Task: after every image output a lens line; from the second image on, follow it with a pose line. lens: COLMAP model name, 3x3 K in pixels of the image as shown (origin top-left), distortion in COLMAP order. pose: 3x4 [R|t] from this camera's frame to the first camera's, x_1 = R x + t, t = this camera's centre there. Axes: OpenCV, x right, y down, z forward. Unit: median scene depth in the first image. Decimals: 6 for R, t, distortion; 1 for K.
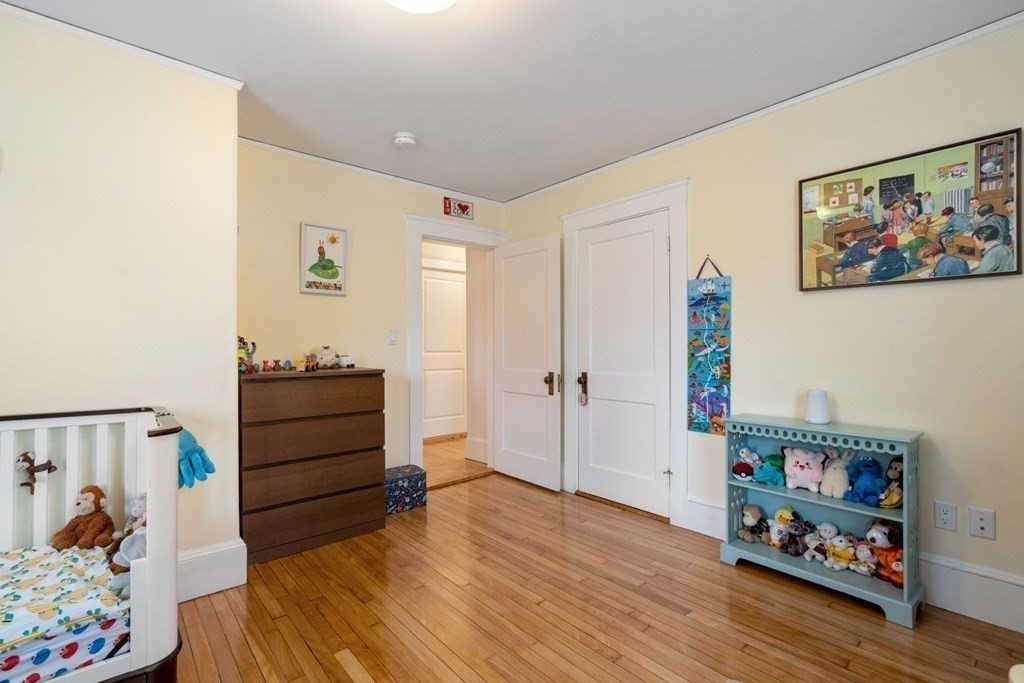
lens RADIAL K [[468.5, 0, 508.0], [0, 468.5, 339.8], [0, 0, 1]] dist [0.002144, 0.000115]
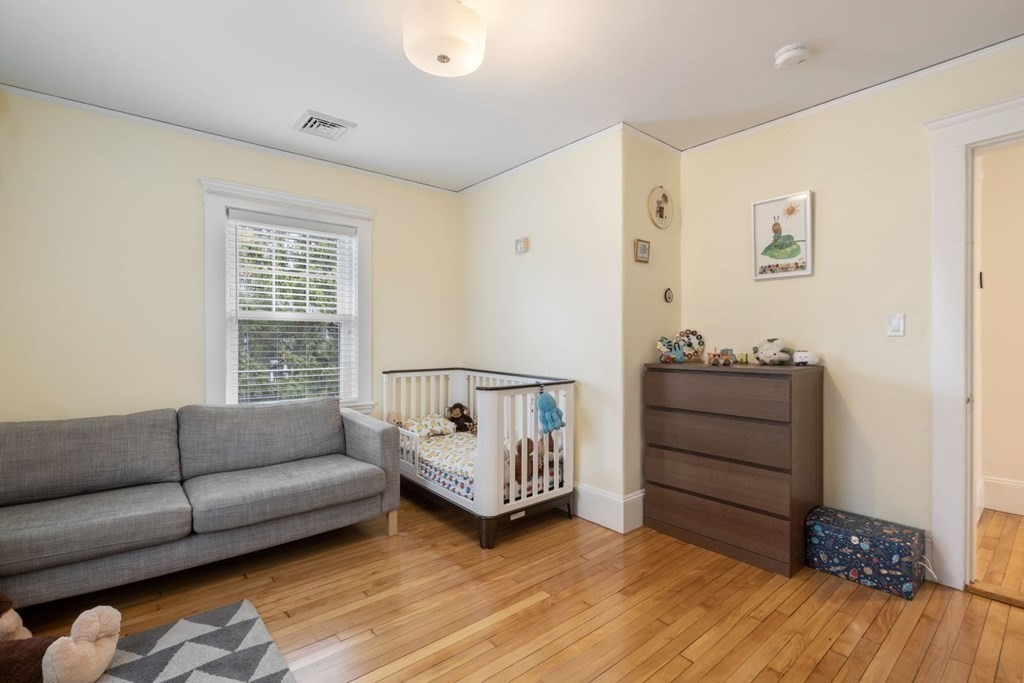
lens RADIAL K [[468.5, 0, 508.0], [0, 468.5, 339.8], [0, 0, 1]] dist [0.002144, 0.000115]
pose [[-0.017001, 0.007309, -0.999829, 0.471749], [0.013921, 0.999878, 0.007073, 0.002076], [0.999759, -0.013798, -0.017100, 0.522063]]
